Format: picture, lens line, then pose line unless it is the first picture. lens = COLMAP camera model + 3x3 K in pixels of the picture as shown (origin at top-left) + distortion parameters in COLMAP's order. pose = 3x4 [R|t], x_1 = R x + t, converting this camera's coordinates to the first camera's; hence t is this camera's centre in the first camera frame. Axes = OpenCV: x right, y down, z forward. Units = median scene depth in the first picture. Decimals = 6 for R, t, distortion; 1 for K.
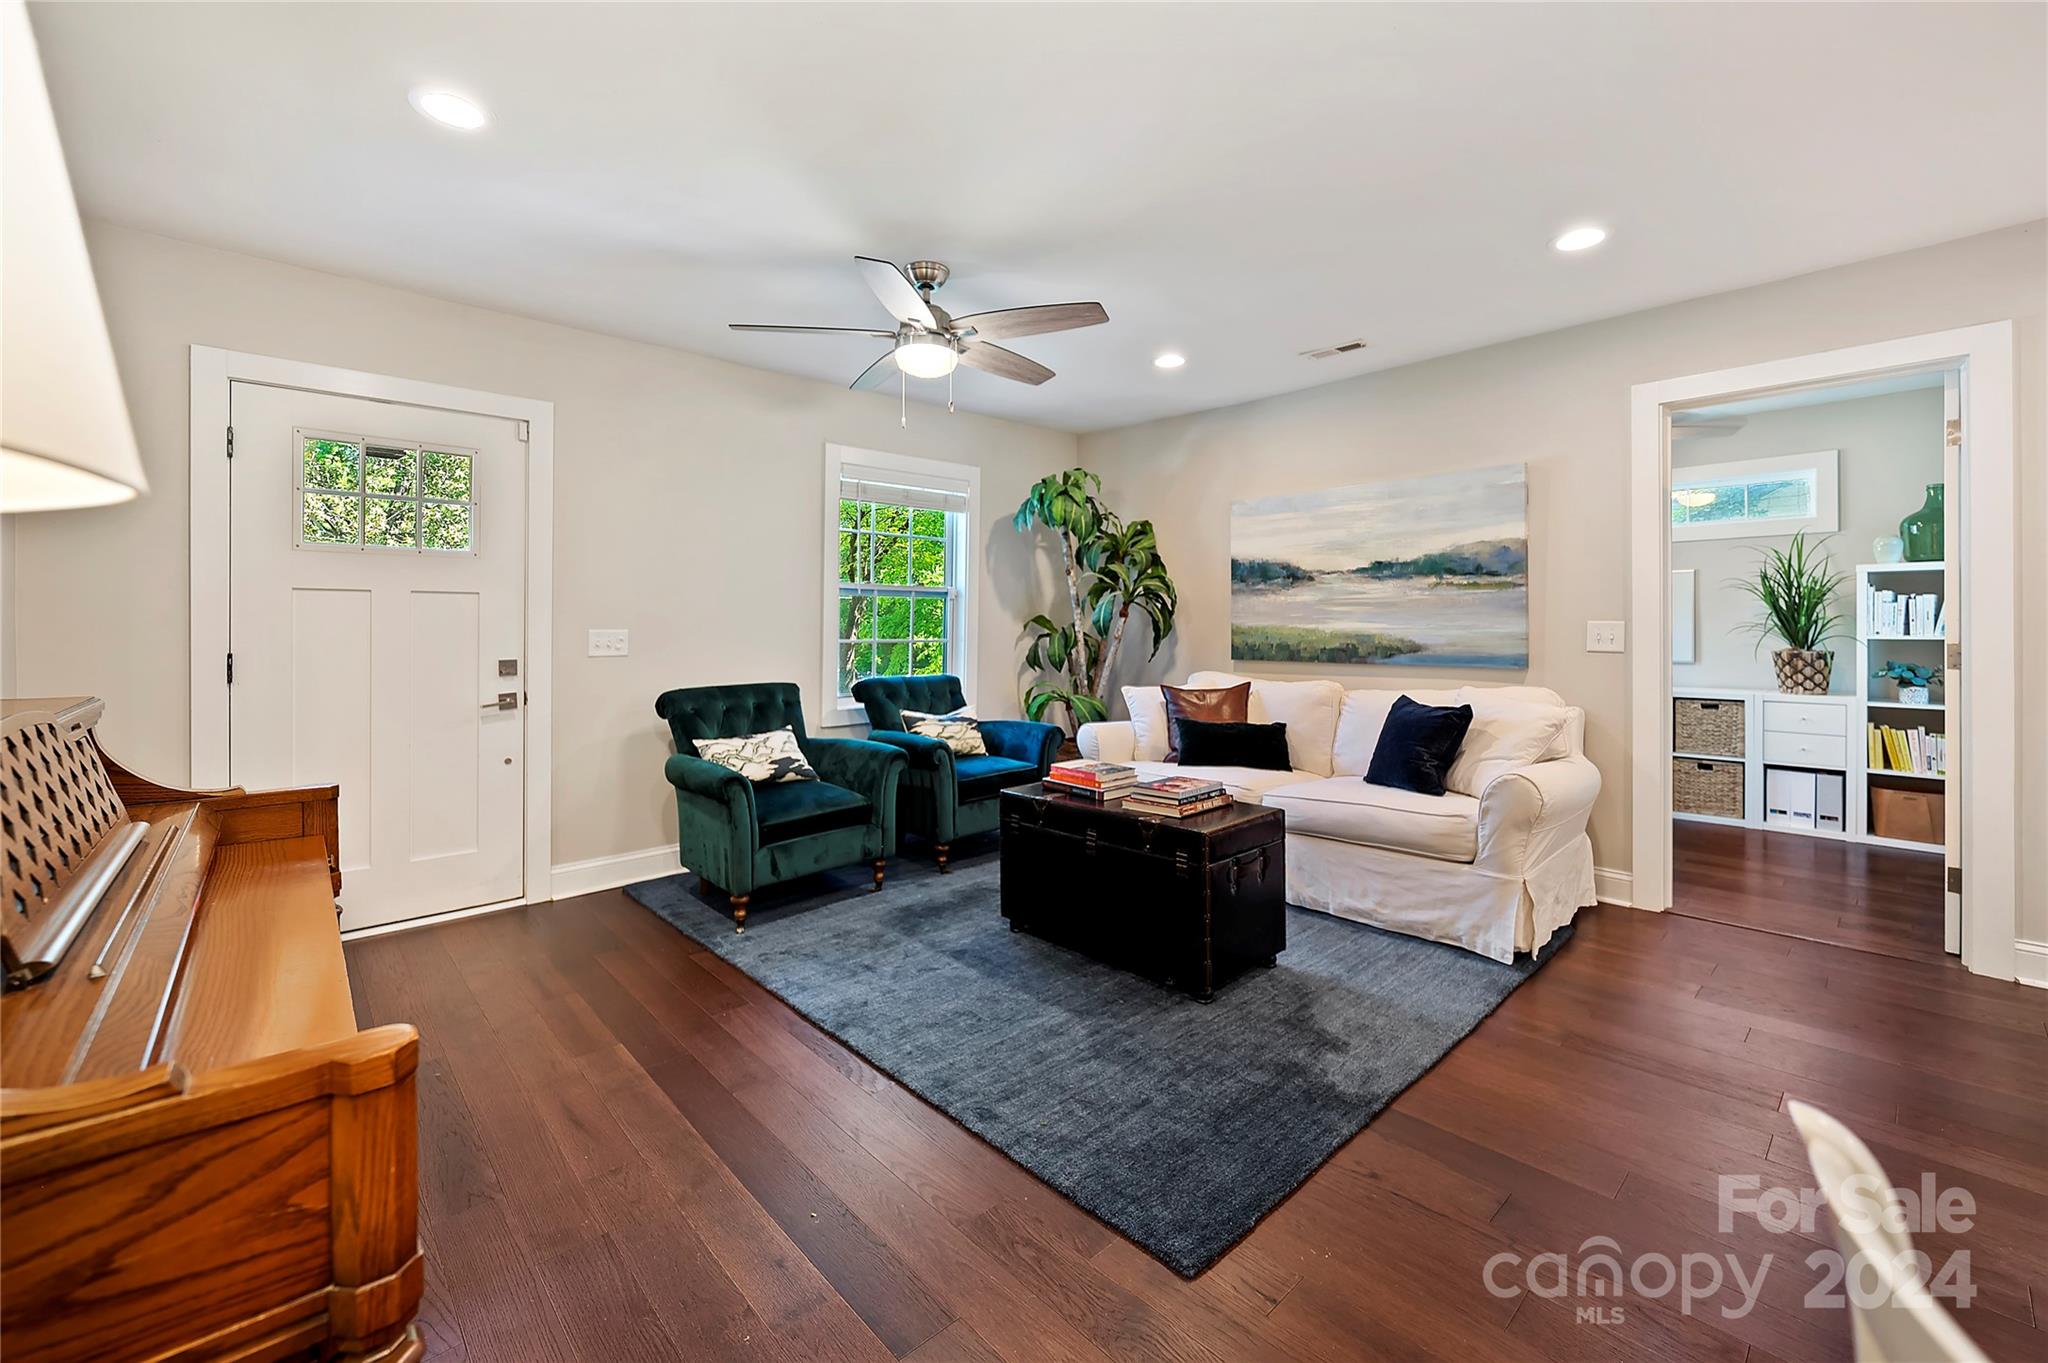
lens RADIAL K [[848.6, 0, 1021.5], [0, 848.6, 626.7], [0, 0, 1]] dist [0.000903, 0.000130]
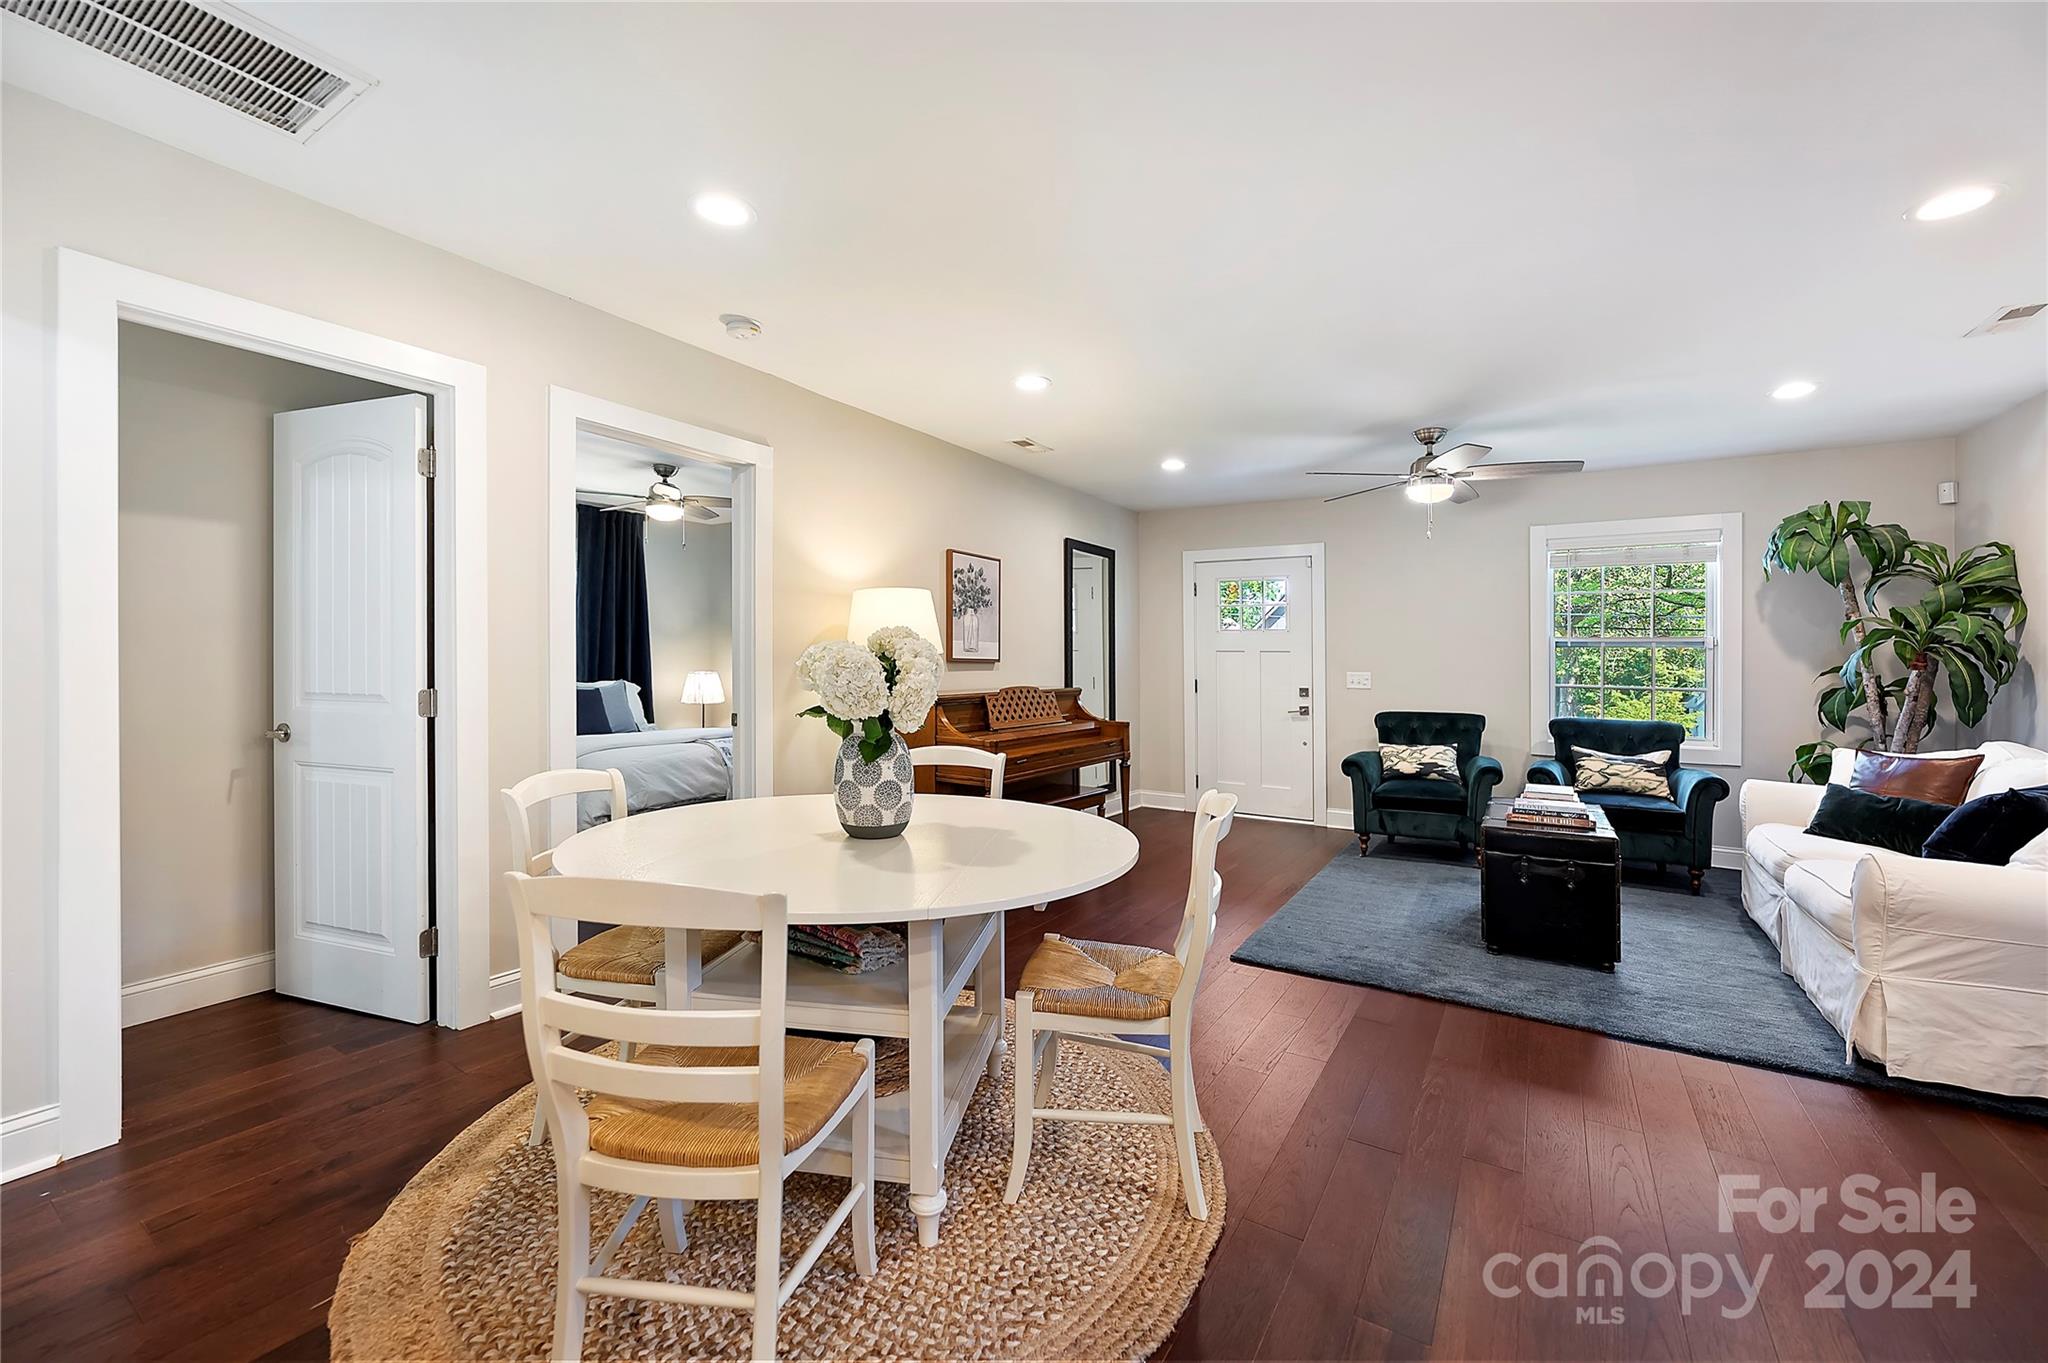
lens RADIAL K [[806.4, 0, 1050.6], [0, 806.4, 659.3], [0, 0, 1]] dist [0.001232, 0.000428]
pose [[0.282630, 0.000049, -0.959229, 0.706392], [-0.014535, 0.999885, -0.004232, -0.005855], [0.959119, 0.015139, 0.282598, -0.013189]]
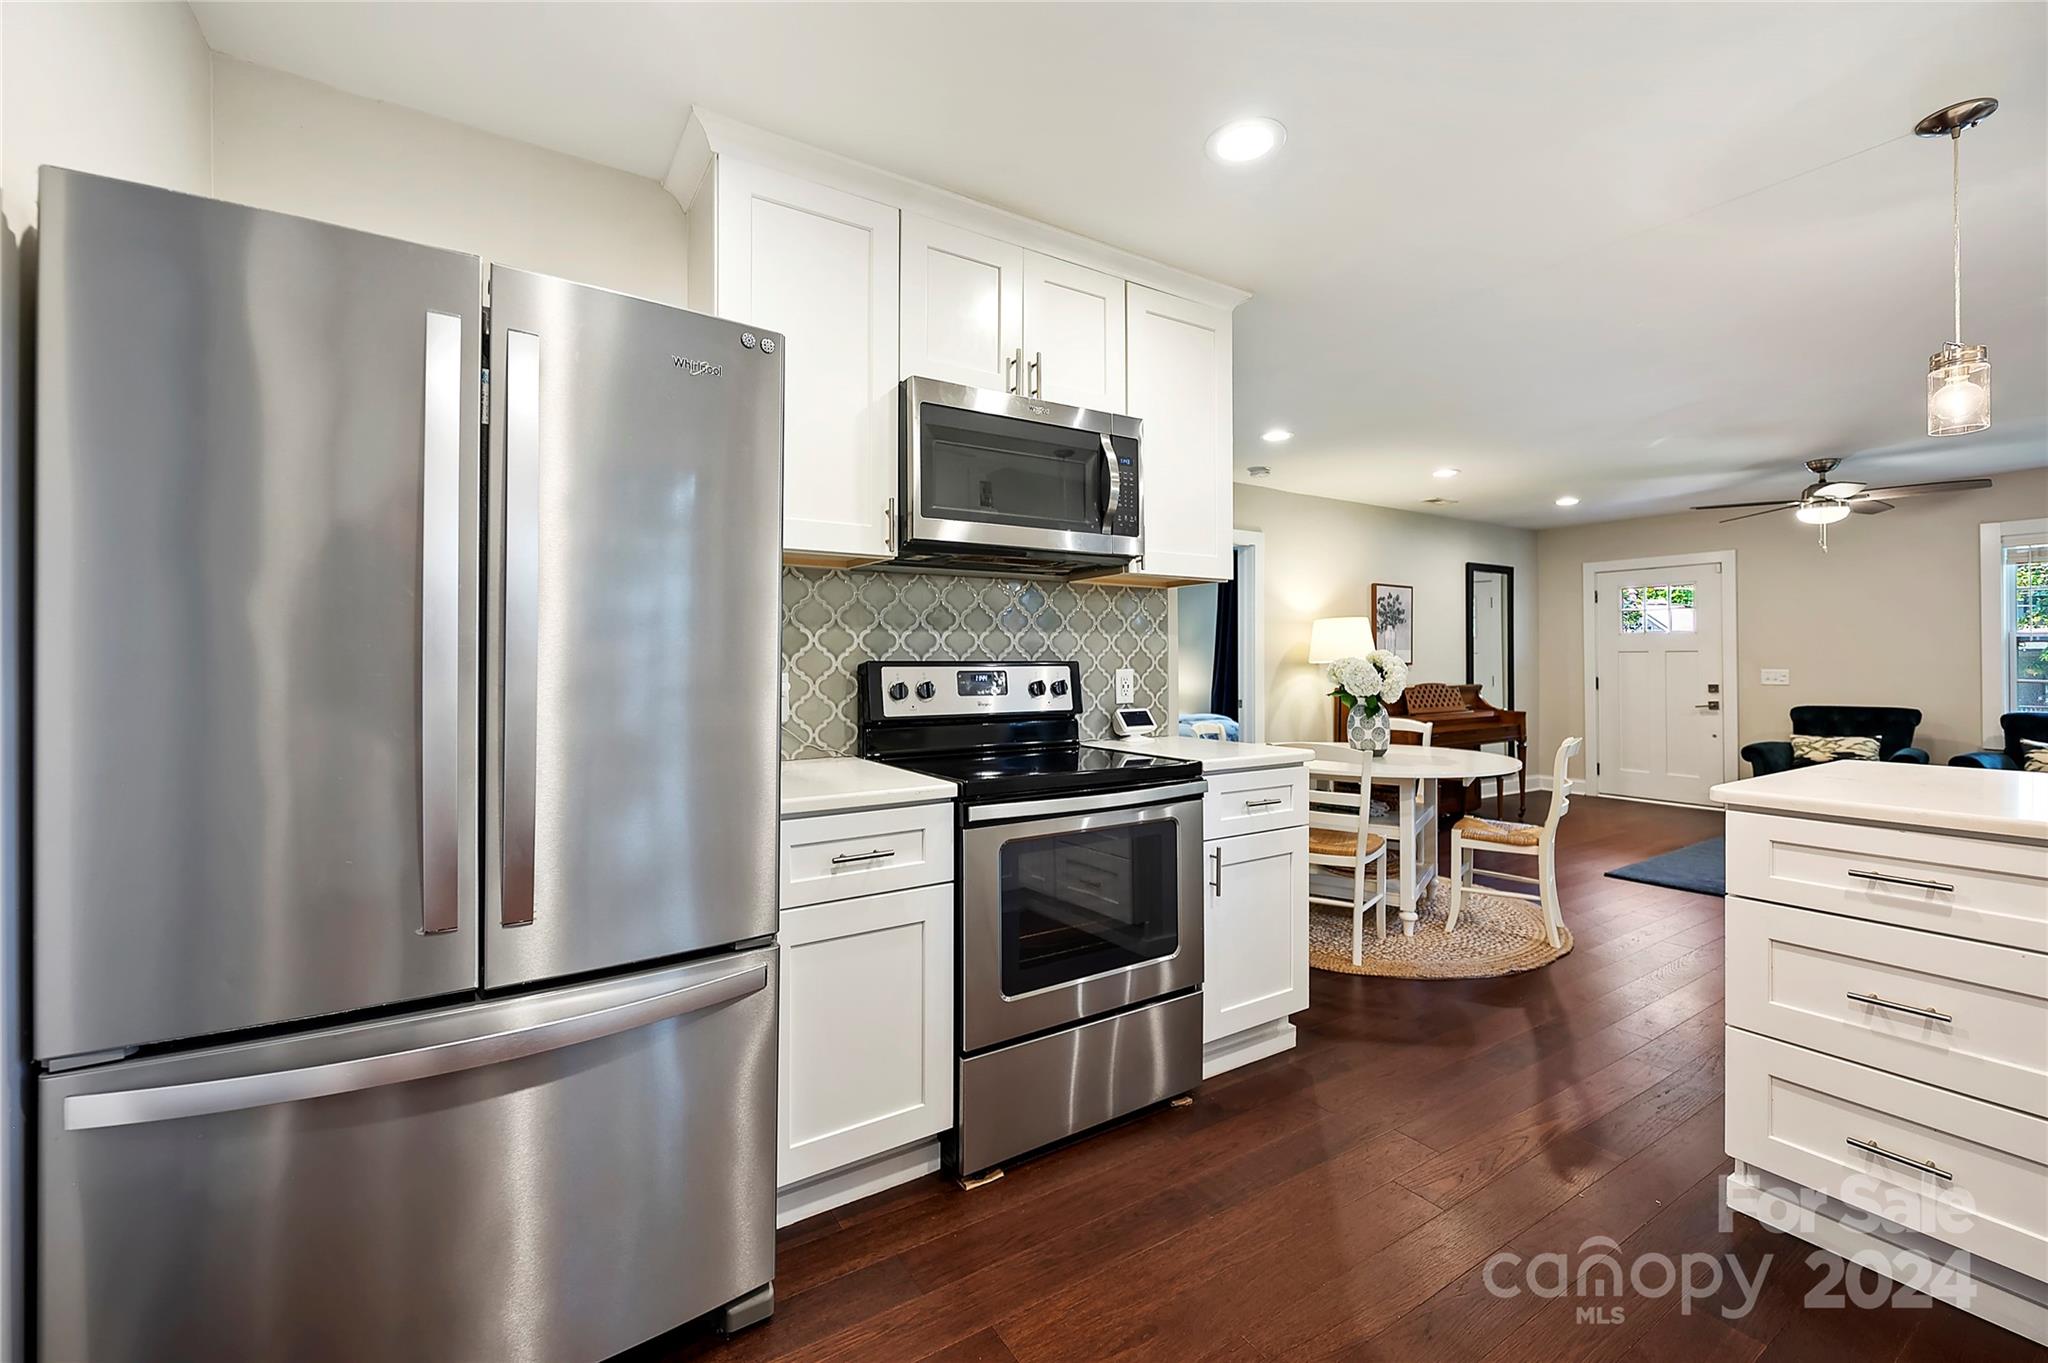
lens RADIAL K [[827.4, 0, 1042.8], [0, 827.4, 681.7], [0, 0, 1]] dist [0.001959, 0.000439]
pose [[-0.156584, 0.025795, -0.987328, 1.213542], [0.000103, 0.999659, 0.026101, -0.014092], [0.987665, 0.003985, -0.156533, -0.194628]]
